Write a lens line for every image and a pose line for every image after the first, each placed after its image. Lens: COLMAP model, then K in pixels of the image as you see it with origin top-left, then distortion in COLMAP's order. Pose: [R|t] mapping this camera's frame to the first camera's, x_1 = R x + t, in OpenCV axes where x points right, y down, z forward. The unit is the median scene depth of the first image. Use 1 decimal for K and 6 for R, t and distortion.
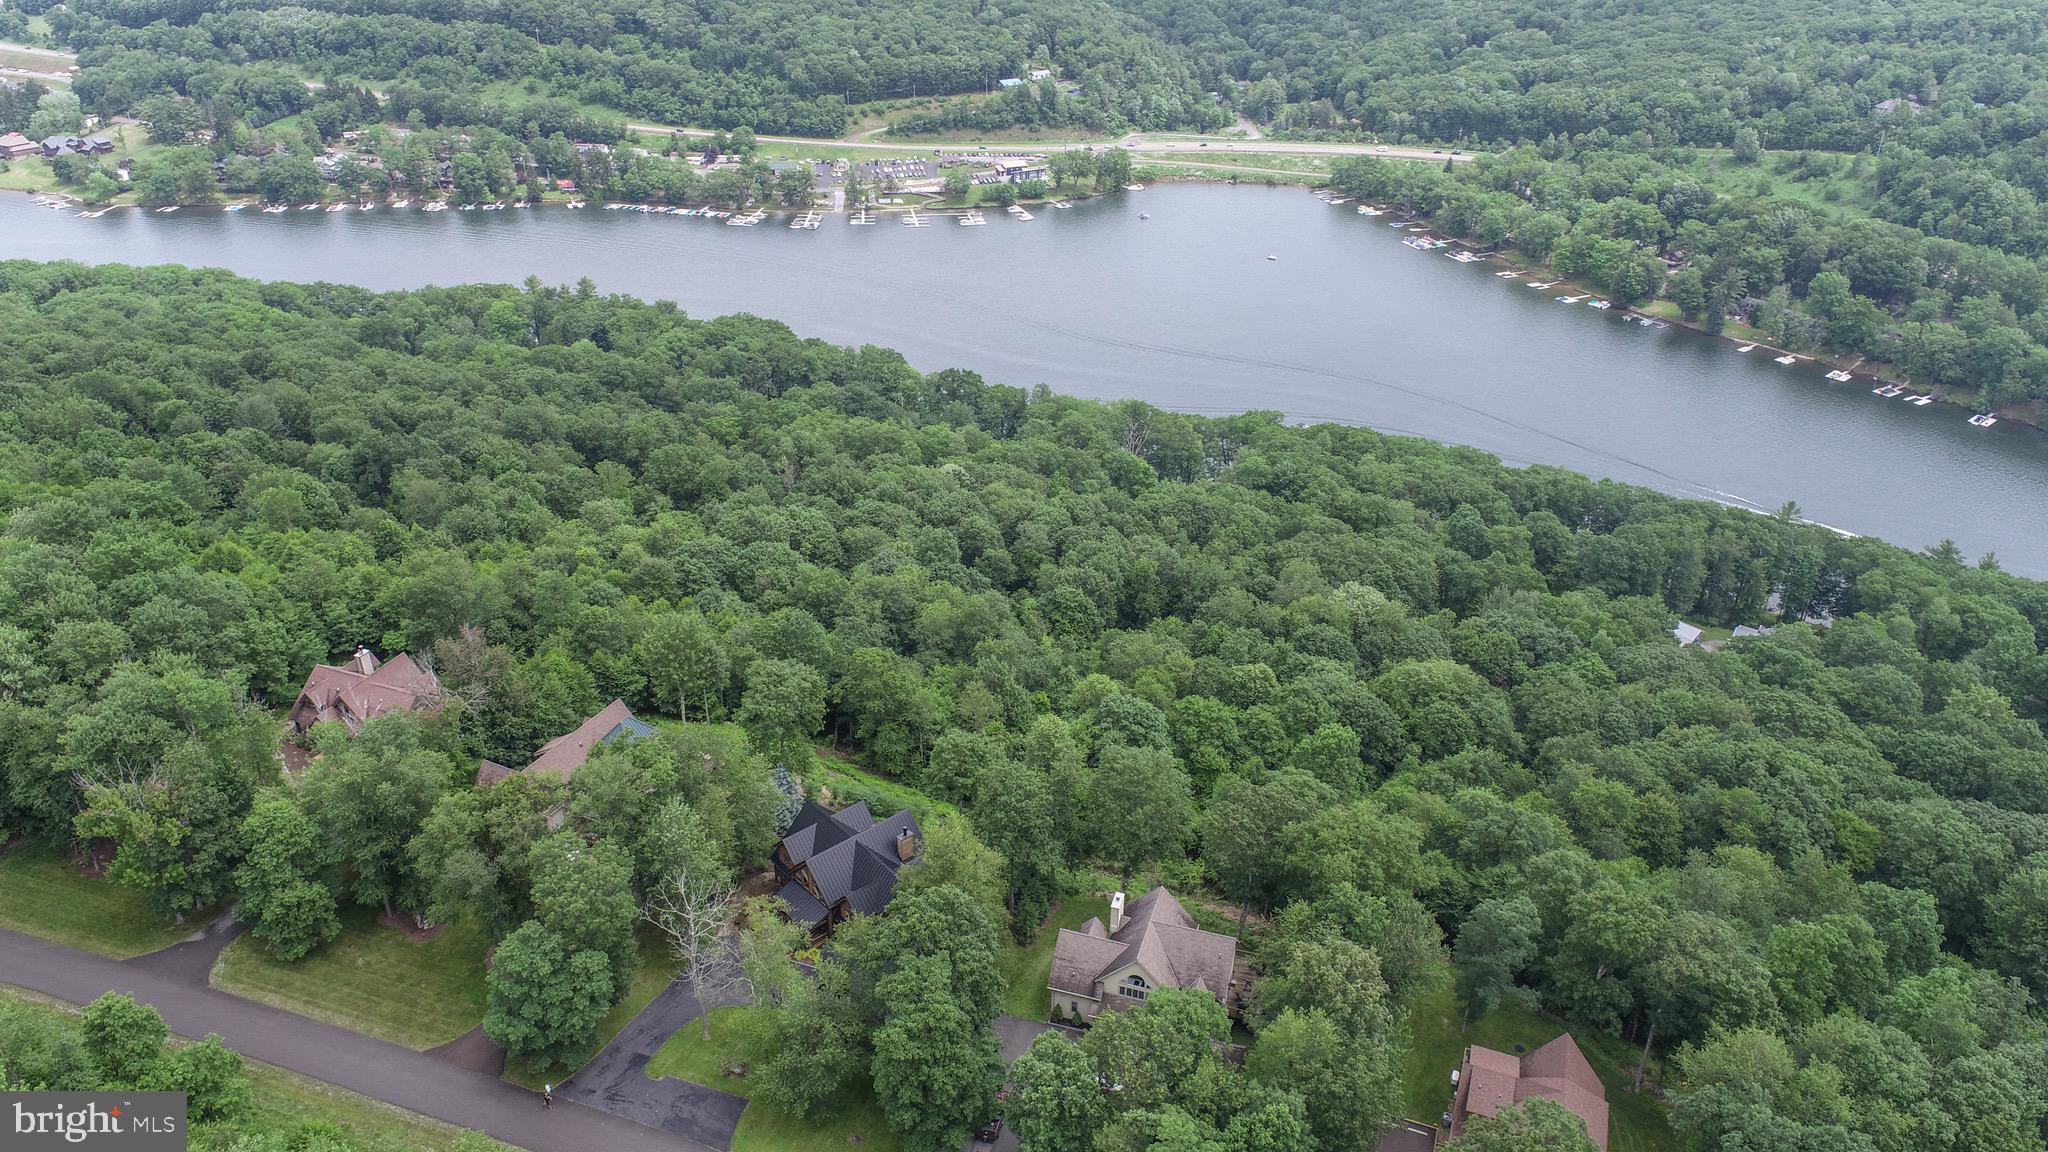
lens RADIAL K [[1407.6, 0, 1017.2], [0, 1407.6, 574.7], [0, 0, 1]] dist [-0.008098, 0.007300]
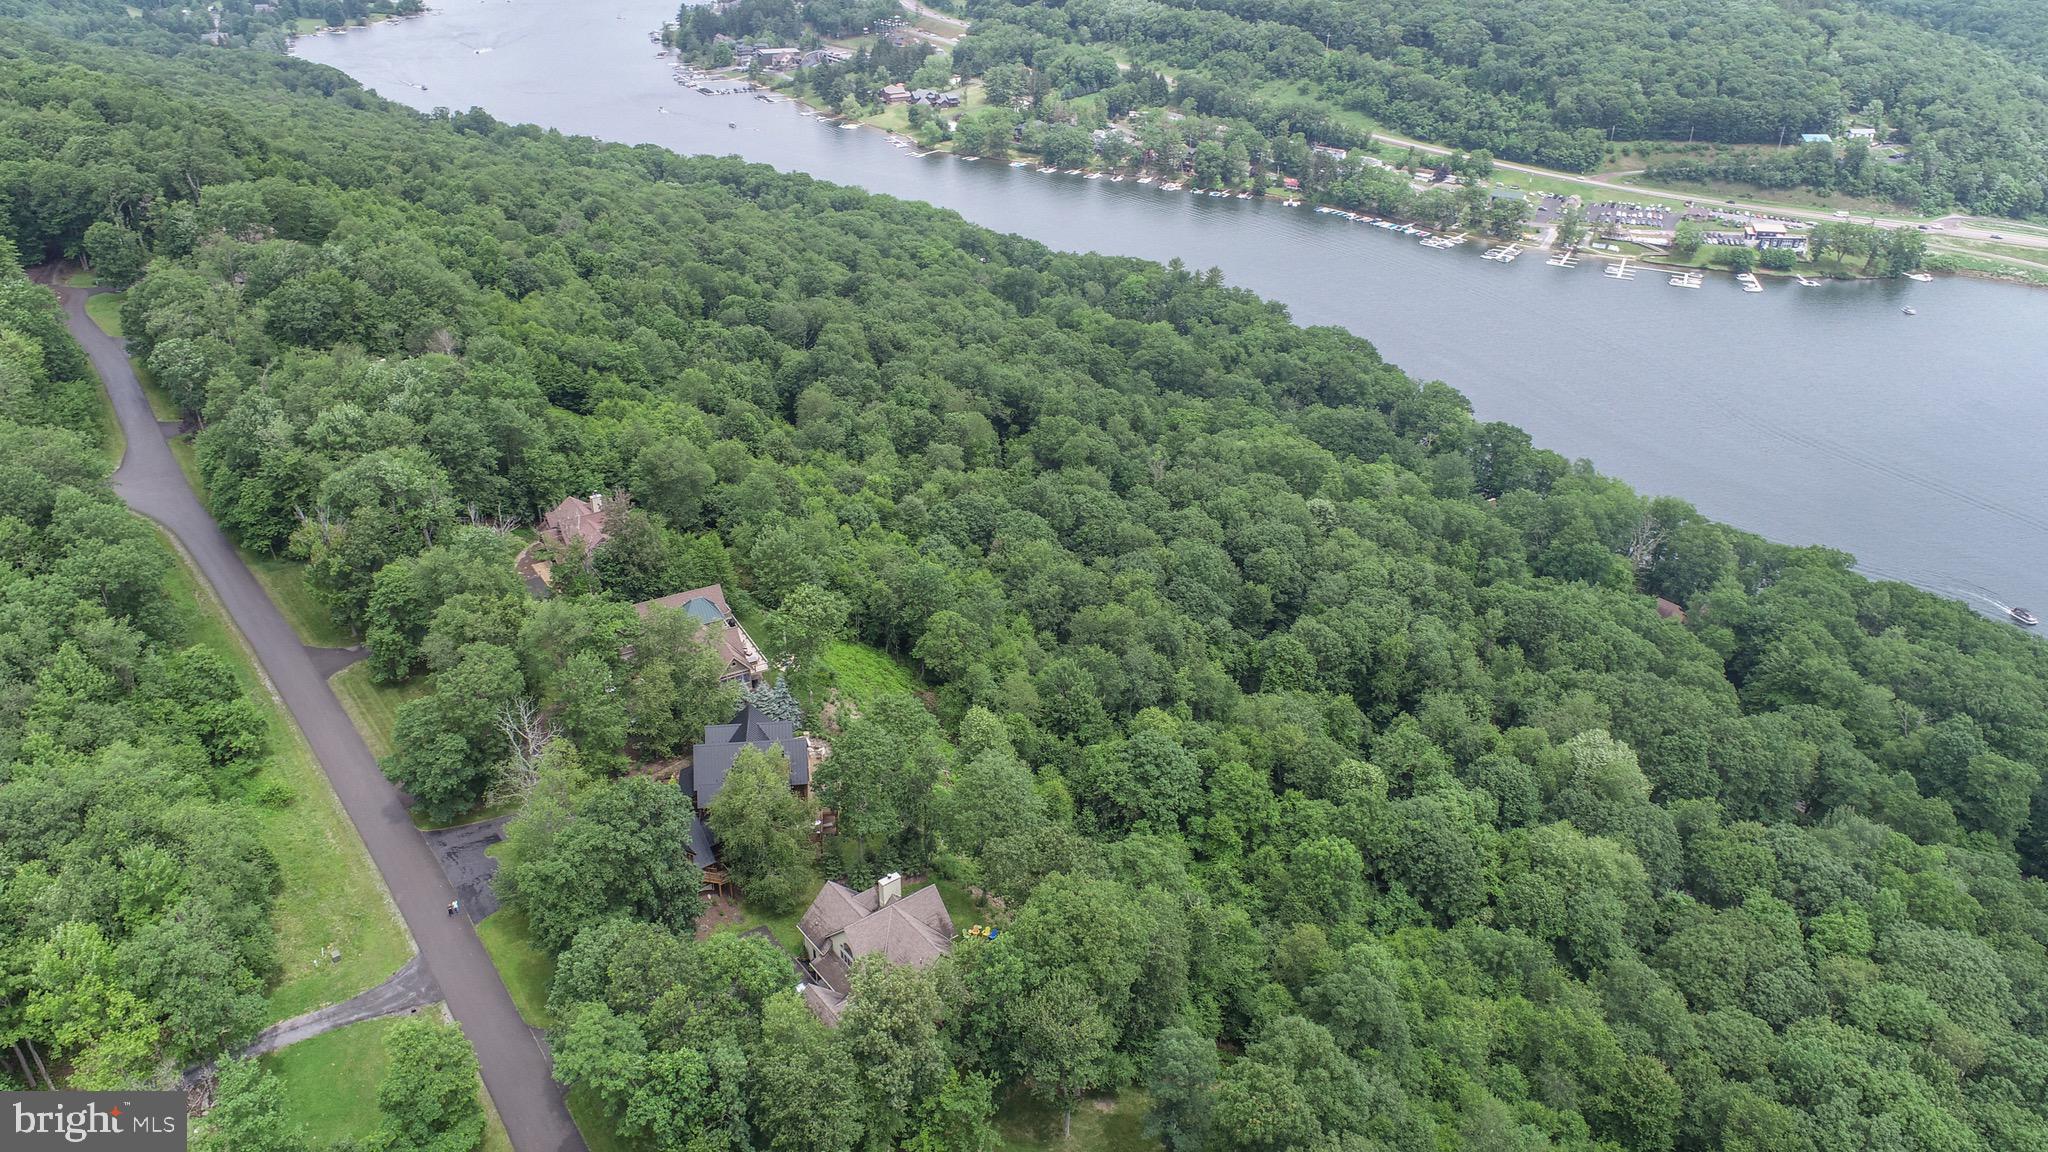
lens RADIAL K [[1407.6, 0, 1017.2], [0, 1407.6, 574.7], [0, 0, 1]] dist [-0.008098, 0.007300]
pose [[0.824727, 0.269971, -0.496931, 0.107376], [-0.273829, 0.959456, 0.066792, -0.014240], [0.494816, 0.080989, 0.865216, 0.025199]]
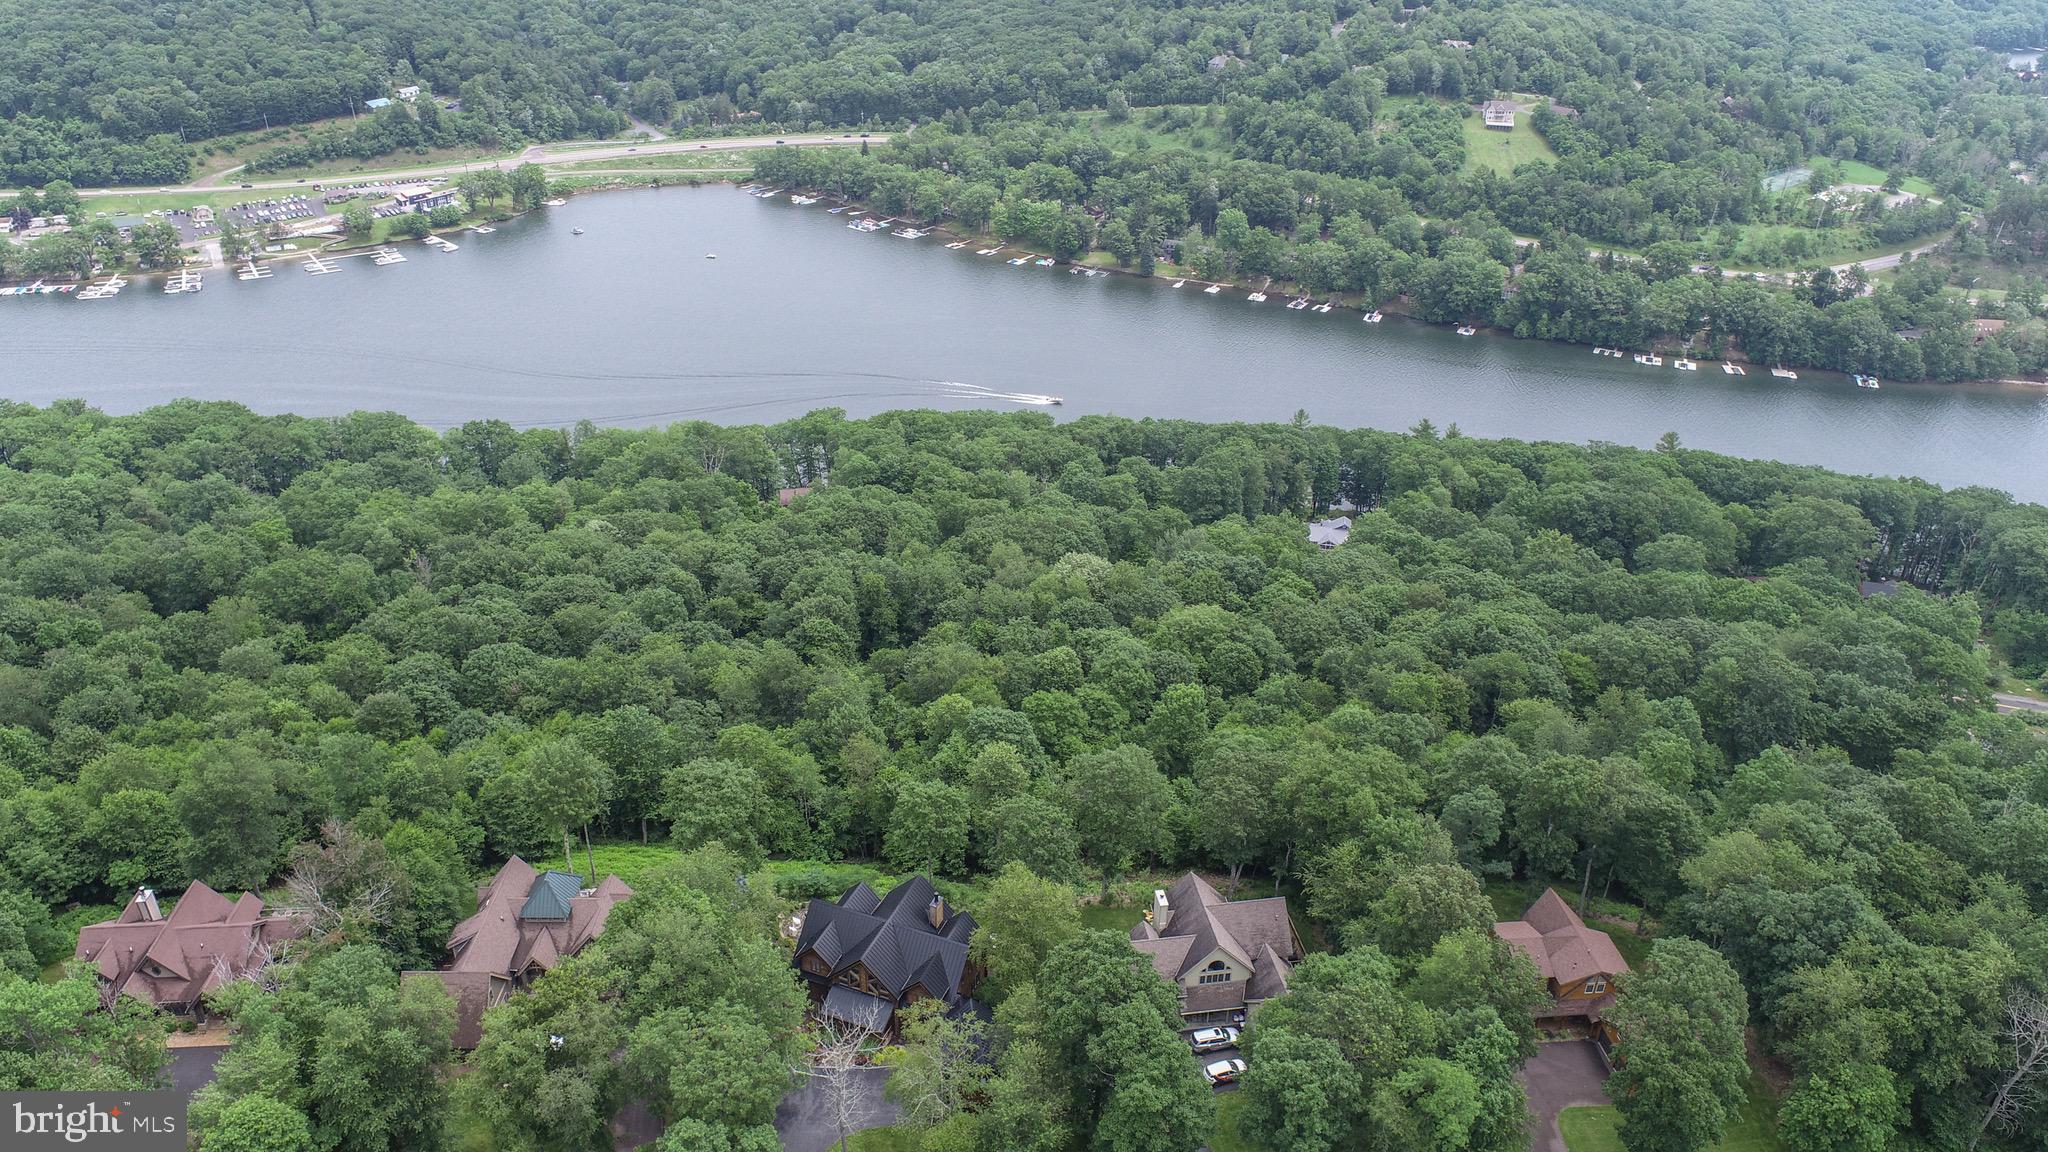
lens RADIAL K [[1407.6, 0, 1017.2], [0, 1407.6, 574.7], [0, 0, 1]] dist [-0.008098, 0.007300]
pose [[0.893988, -0.212462, 0.394519, -0.067560], [0.210147, 0.976409, 0.049633, -0.012442], [-0.395757, 0.038535, 0.917546, 0.018084]]
